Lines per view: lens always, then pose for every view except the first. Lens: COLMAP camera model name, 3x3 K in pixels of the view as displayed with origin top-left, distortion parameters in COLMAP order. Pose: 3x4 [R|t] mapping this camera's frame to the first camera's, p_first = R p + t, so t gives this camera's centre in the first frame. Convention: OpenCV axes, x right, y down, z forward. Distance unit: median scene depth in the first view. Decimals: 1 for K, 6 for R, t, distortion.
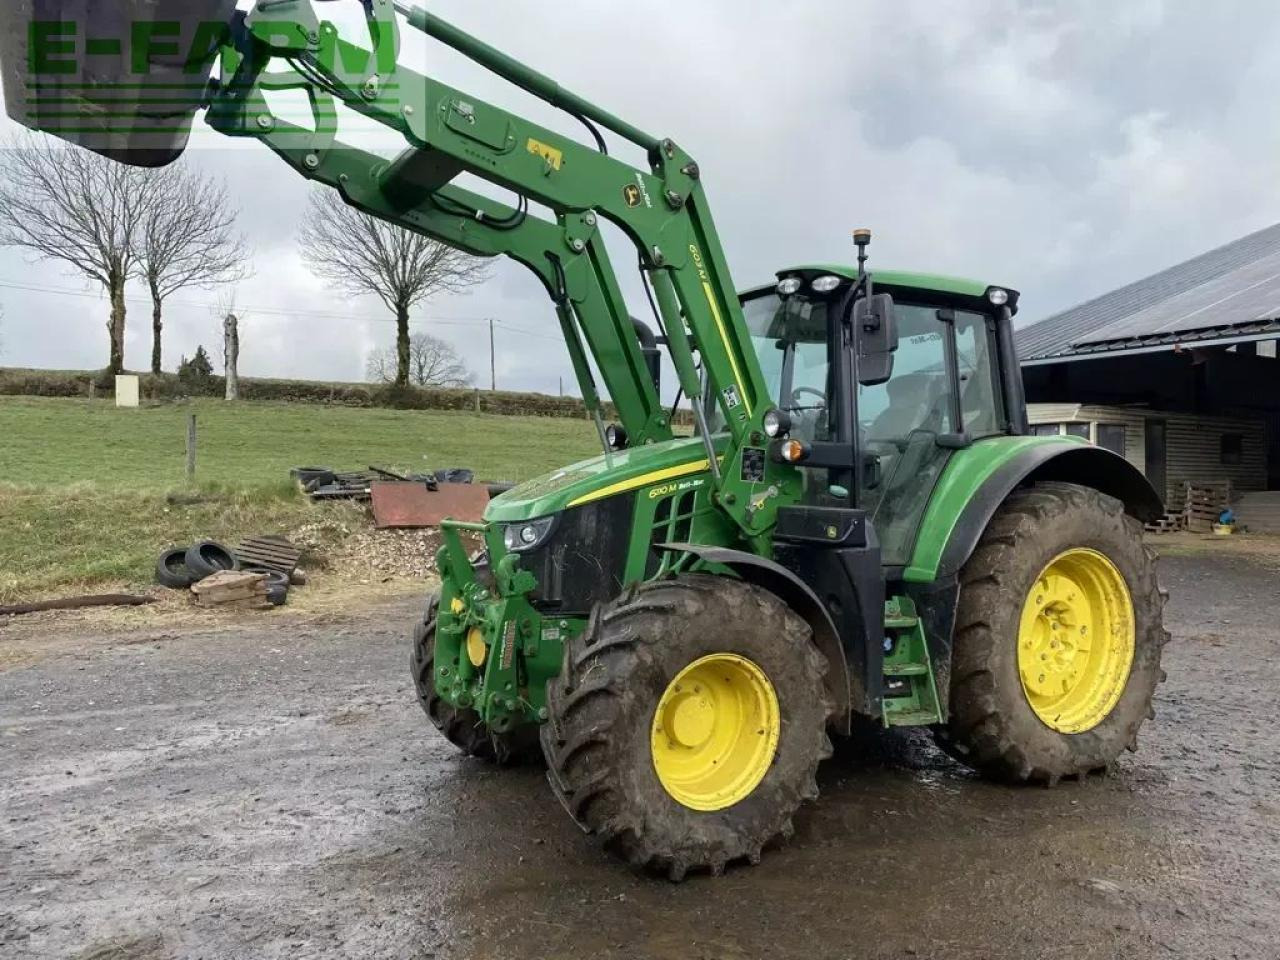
lens RADIAL K [[995.1, 0, 635.5], [0, 995.1, 488.6], [0, 0, 1]] dist [0.023508, -0.019526]
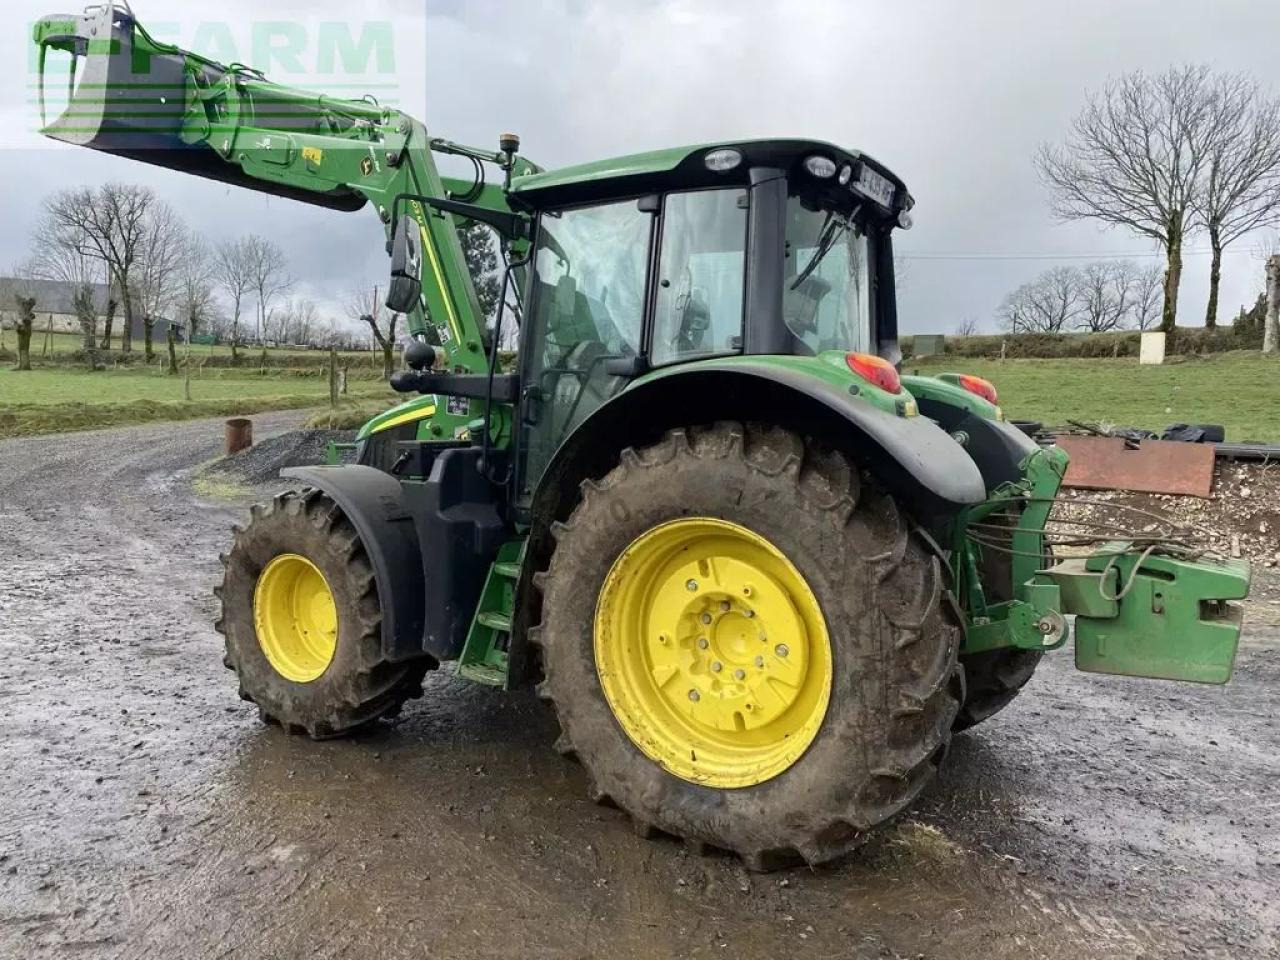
lens RADIAL K [[995.1, 0, 634.7], [0, 995.1, 490.1], [0, 0, 1]] dist [0.023508, -0.019526]
pose [[0.423934, 0.074364, -0.902635, 0.170575], [-0.039734, 0.997191, 0.063493, -0.000091], [0.904821, 0.008948, 0.425698, 0.109890]]
